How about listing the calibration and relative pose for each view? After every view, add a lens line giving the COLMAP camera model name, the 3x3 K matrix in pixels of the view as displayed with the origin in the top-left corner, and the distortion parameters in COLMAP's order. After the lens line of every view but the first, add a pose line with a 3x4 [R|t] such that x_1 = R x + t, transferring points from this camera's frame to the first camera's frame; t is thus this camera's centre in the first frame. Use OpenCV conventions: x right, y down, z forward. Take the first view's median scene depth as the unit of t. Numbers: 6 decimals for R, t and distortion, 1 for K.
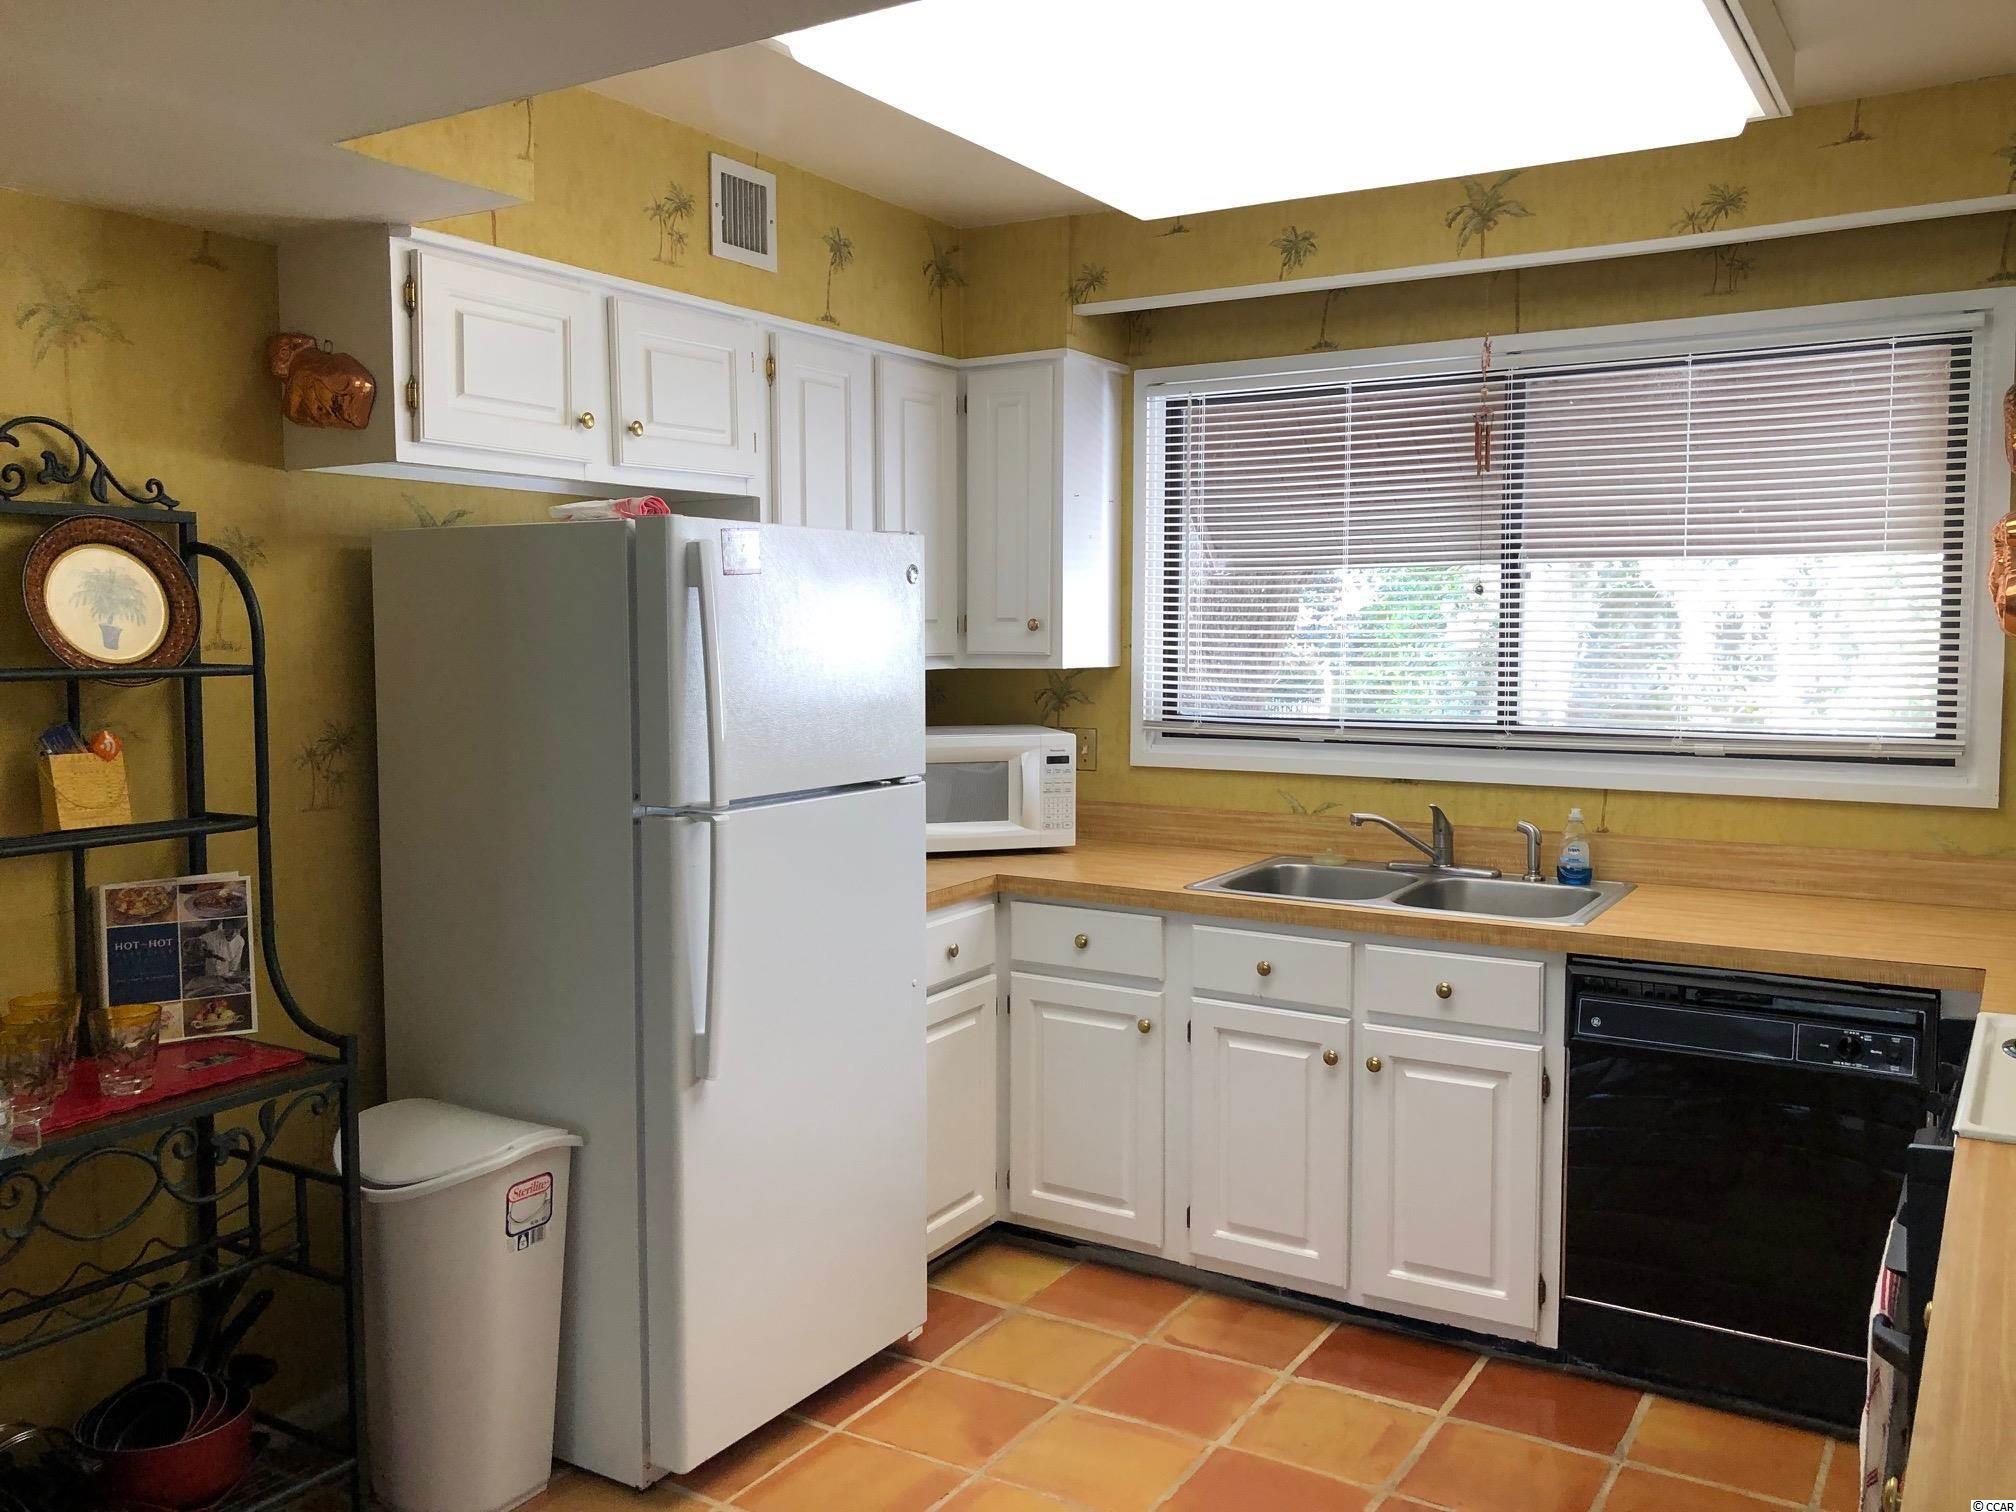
lens RADIAL K [[1664.5, 0, 998.6], [0, 1664.5, 722.9], [0, 0, 1]] dist [0.032112, -0.036893]
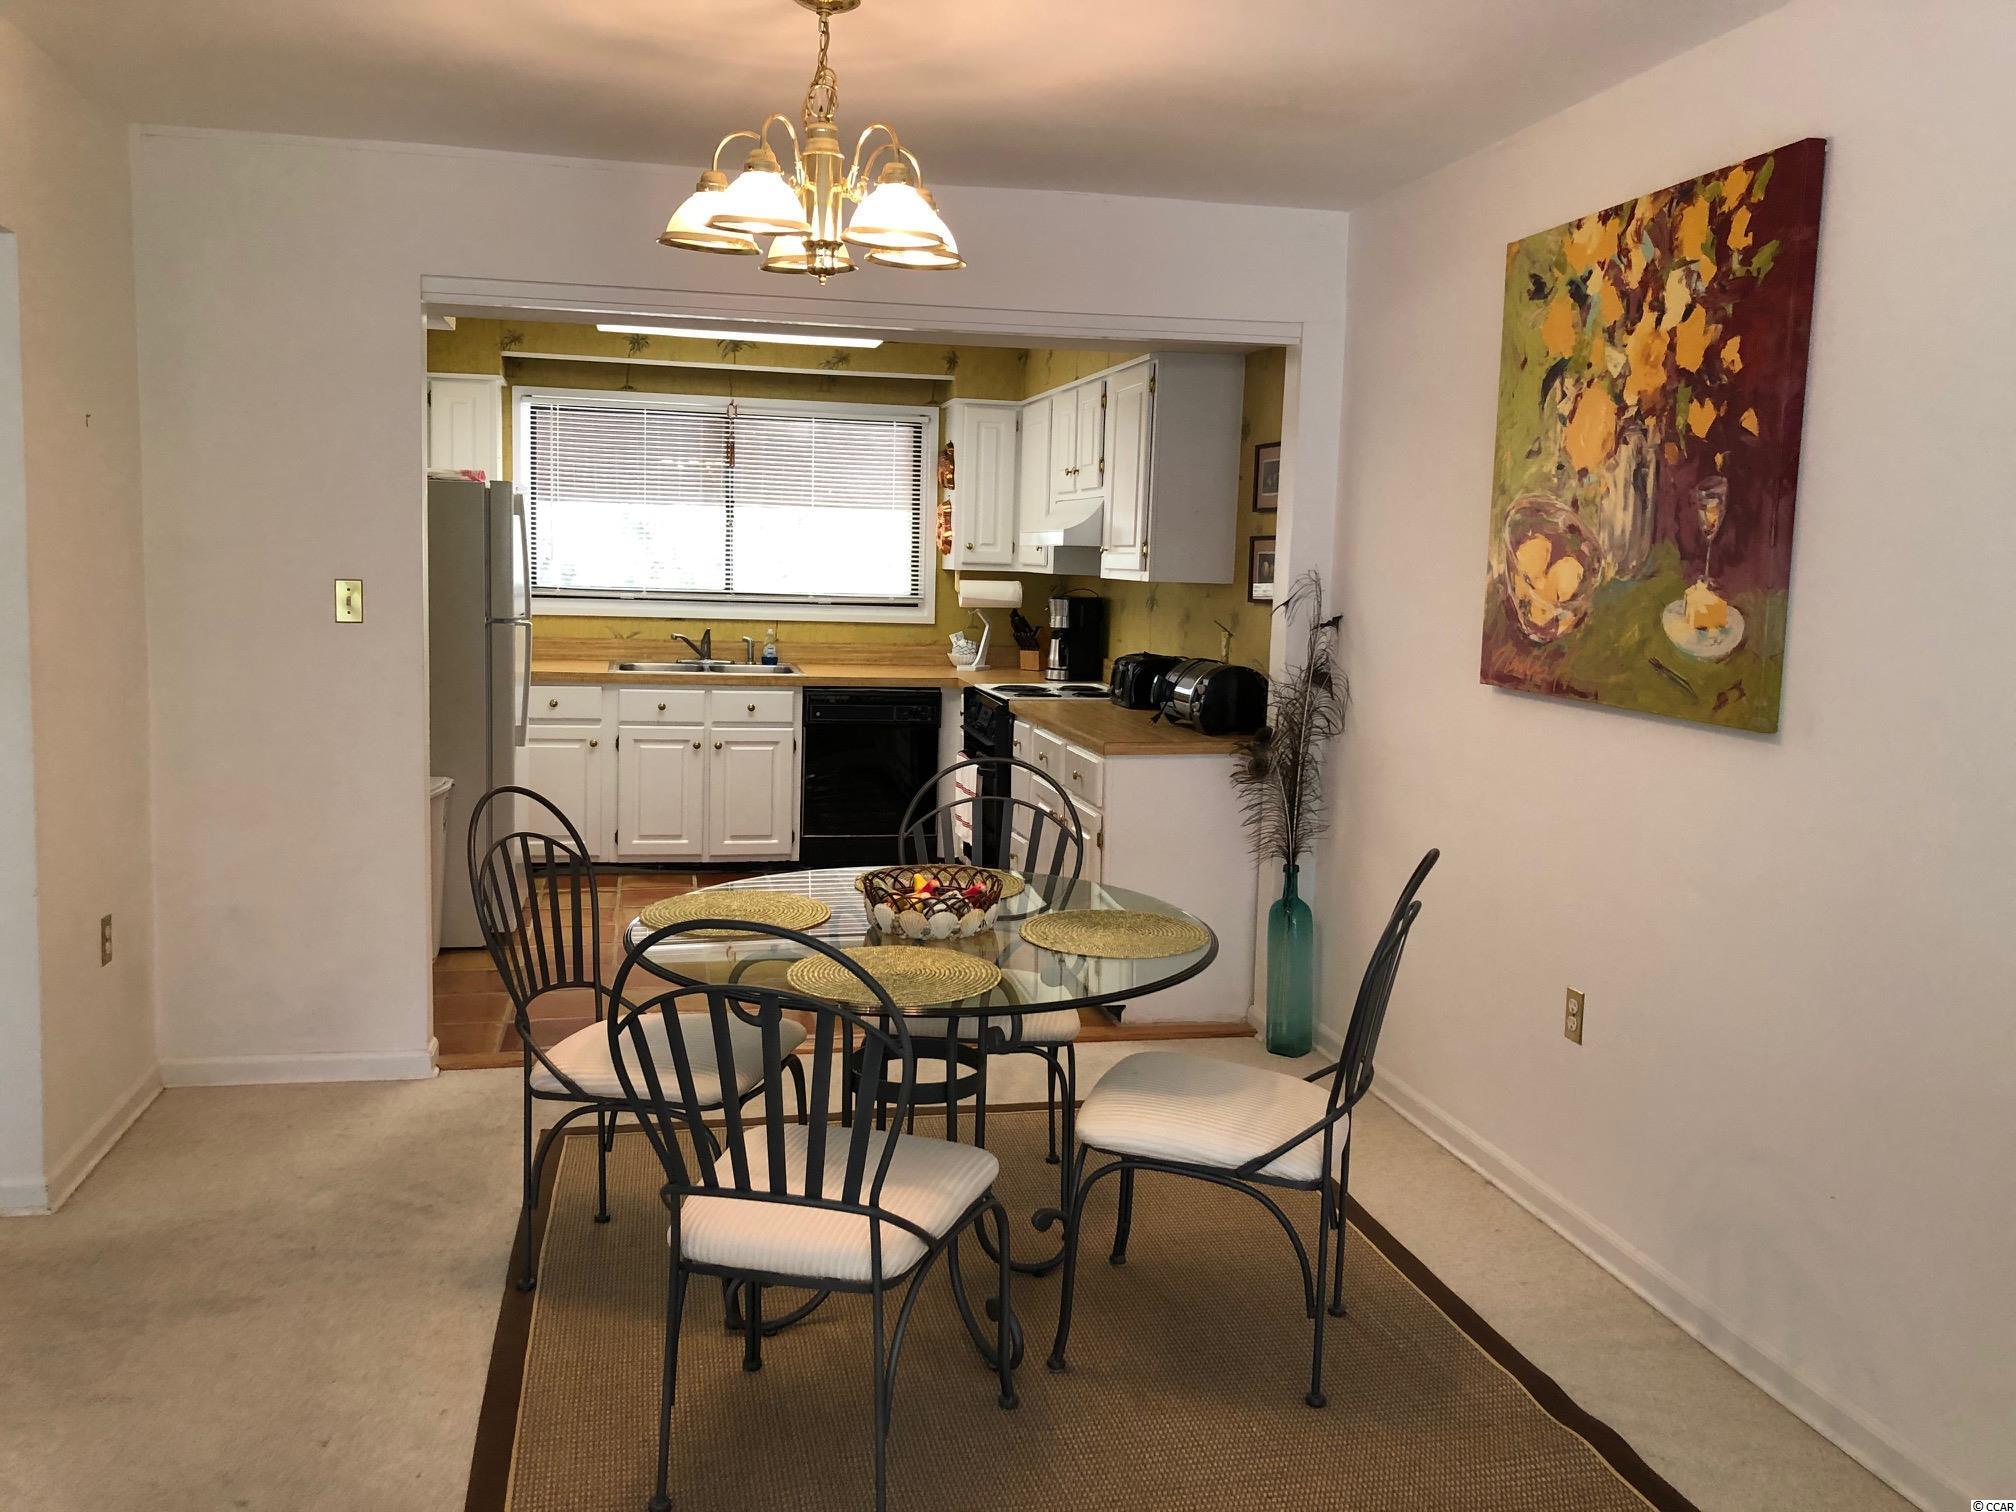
lens RADIAL K [[1664.5, 0, 1016.9], [0, 1664.5, 727.4], [0, 0, 1]] dist [0.032112, -0.036893]
pose [[0.715618, -0.049992, 0.696701, -0.964468], [0.010892, 0.998113, 0.060432, 0.054549], [-0.698407, -0.035658, 0.714812, -0.776953]]
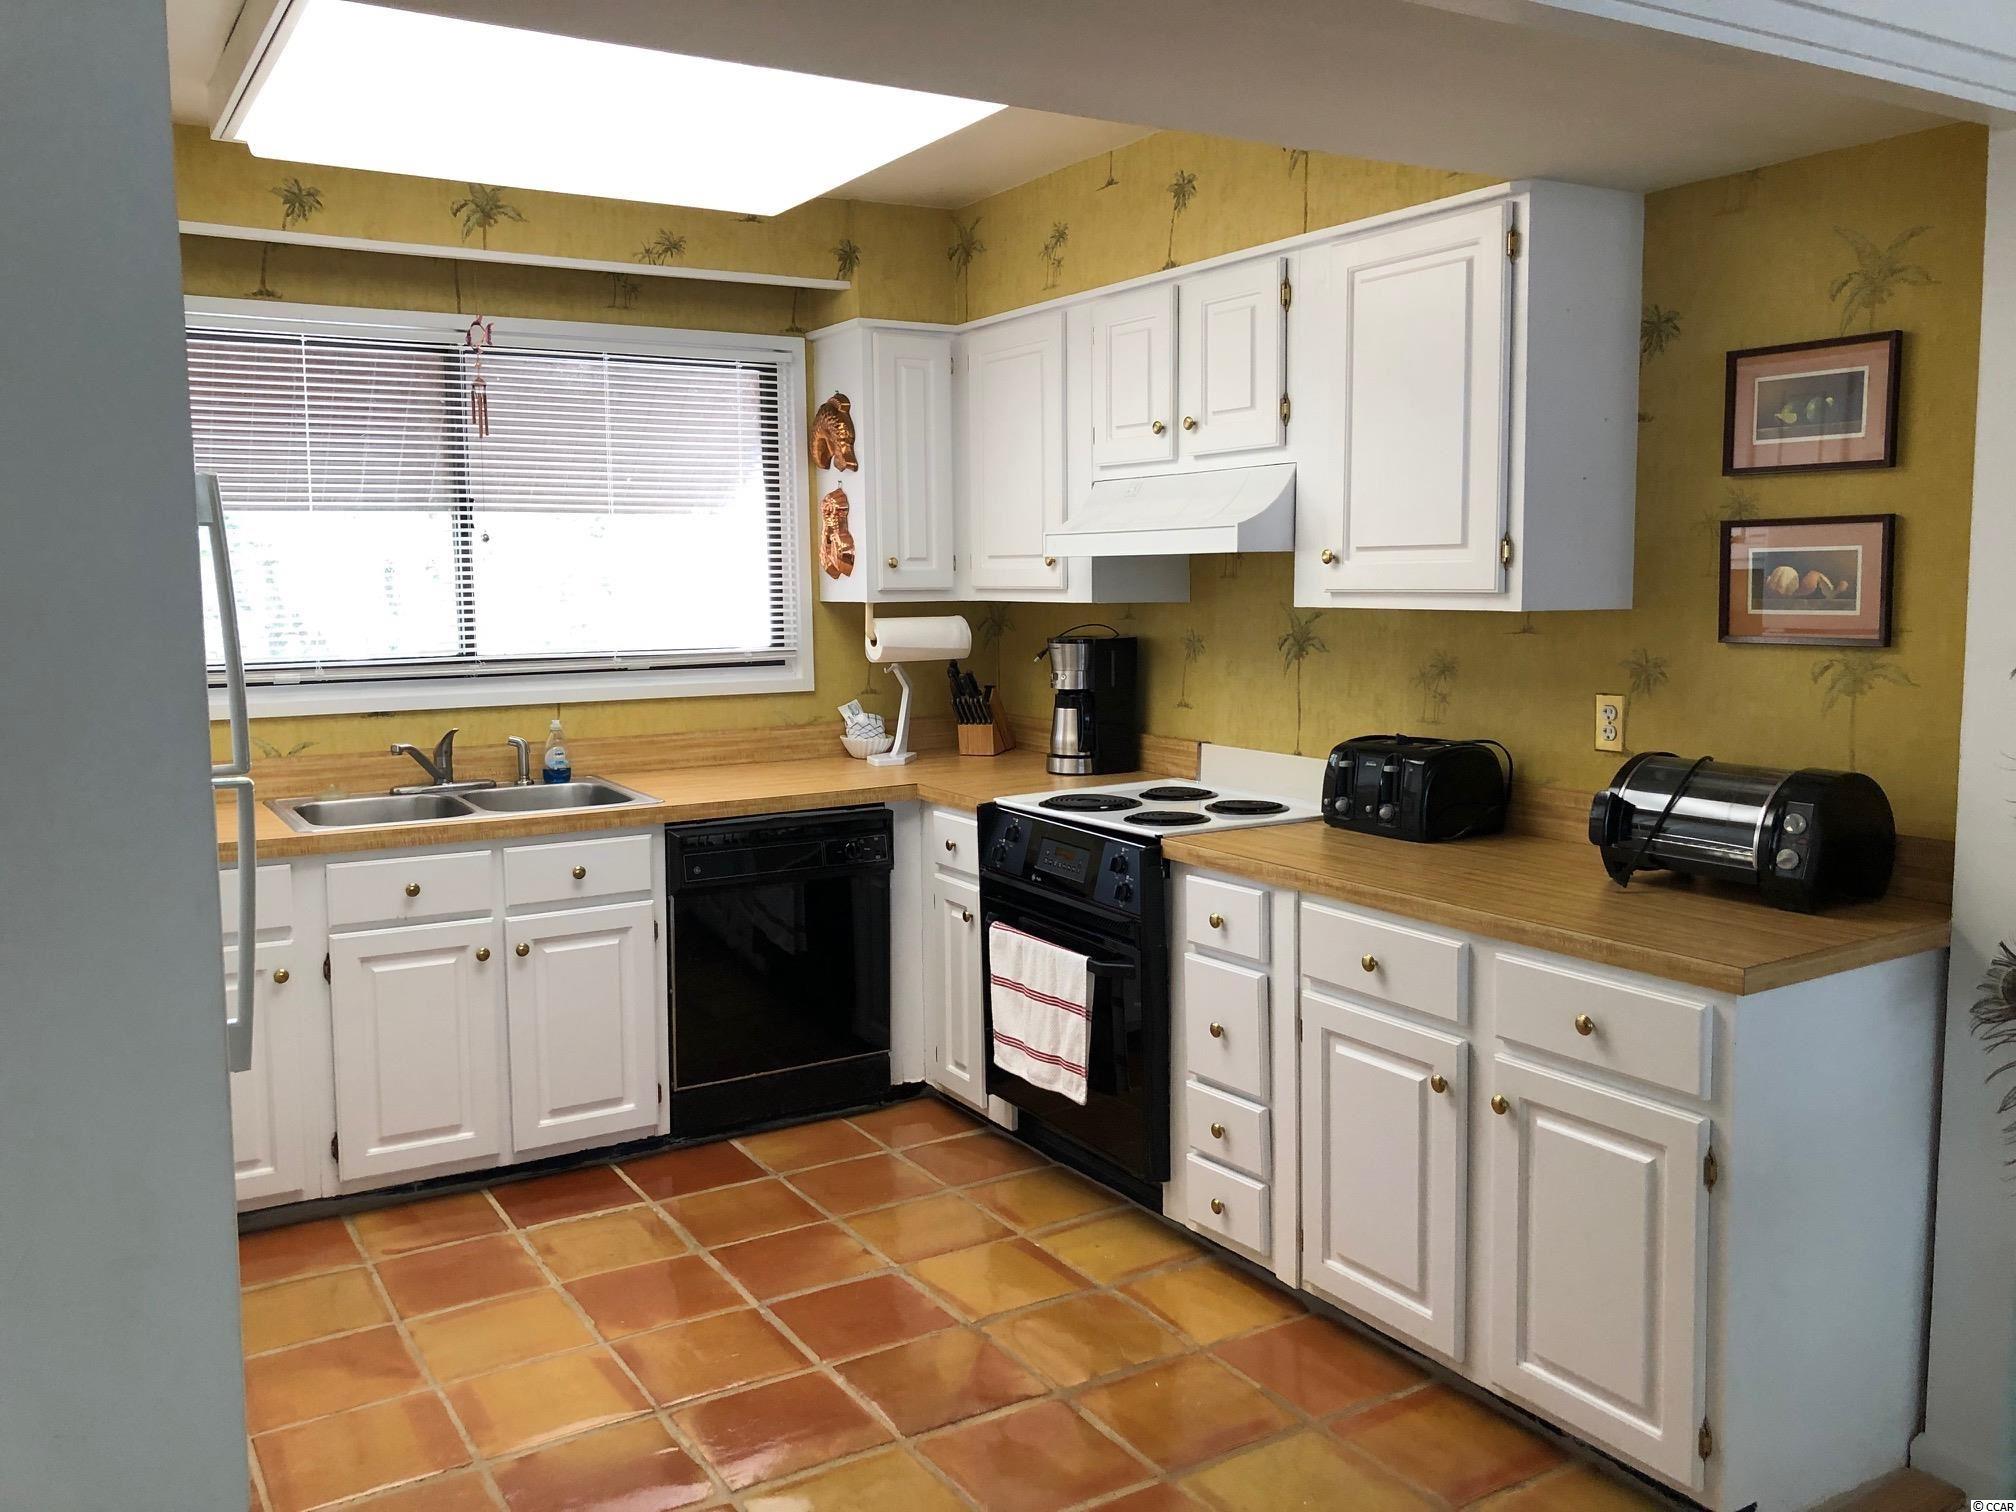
lens RADIAL K [[1664.5, 0, 1000.7], [0, 1664.5, 716.4], [0, 0, 1]] dist [0.032112, -0.036893]
pose [[0.453240, -0.081397, 0.887664, -0.618910], [0.060967, 0.996321, 0.060230, -0.004957], [-0.889301, 0.026820, 0.456535, 0.171205]]
